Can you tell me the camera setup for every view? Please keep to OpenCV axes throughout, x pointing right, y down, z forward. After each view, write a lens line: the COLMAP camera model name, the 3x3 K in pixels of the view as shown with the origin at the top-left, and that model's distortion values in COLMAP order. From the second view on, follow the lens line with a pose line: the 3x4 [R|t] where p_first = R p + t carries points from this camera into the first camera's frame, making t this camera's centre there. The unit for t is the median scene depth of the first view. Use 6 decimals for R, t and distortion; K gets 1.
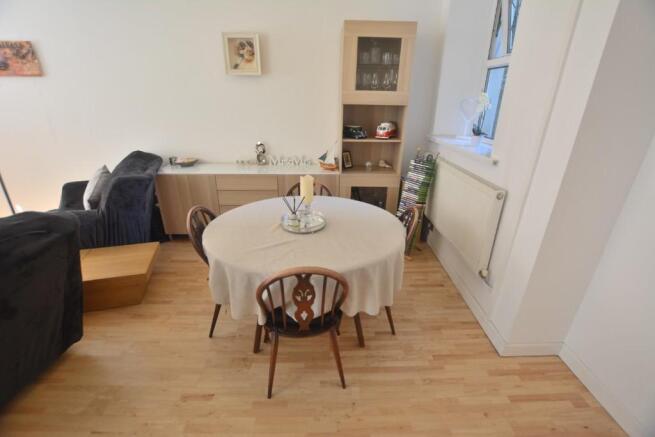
lens RADIAL K [[287.9, 0, 327.5], [0, 287.9, 217.1], [0, 0, 1]] dist [-0.010528, 0.001496]
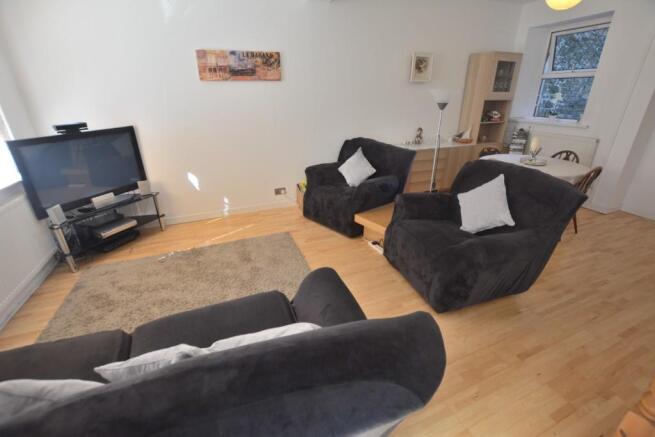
lens RADIAL K [[287.9, 0, 328.5], [0, 287.9, 218.9], [0, 0, 1]] dist [-0.010528, 0.001496]
pose [[0.928838, -0.156954, 0.335597, -1.355115], [0.155325, 0.987349, 0.031873, 0.082349], [-0.336354, 0.022521, 0.941466, -0.216114]]
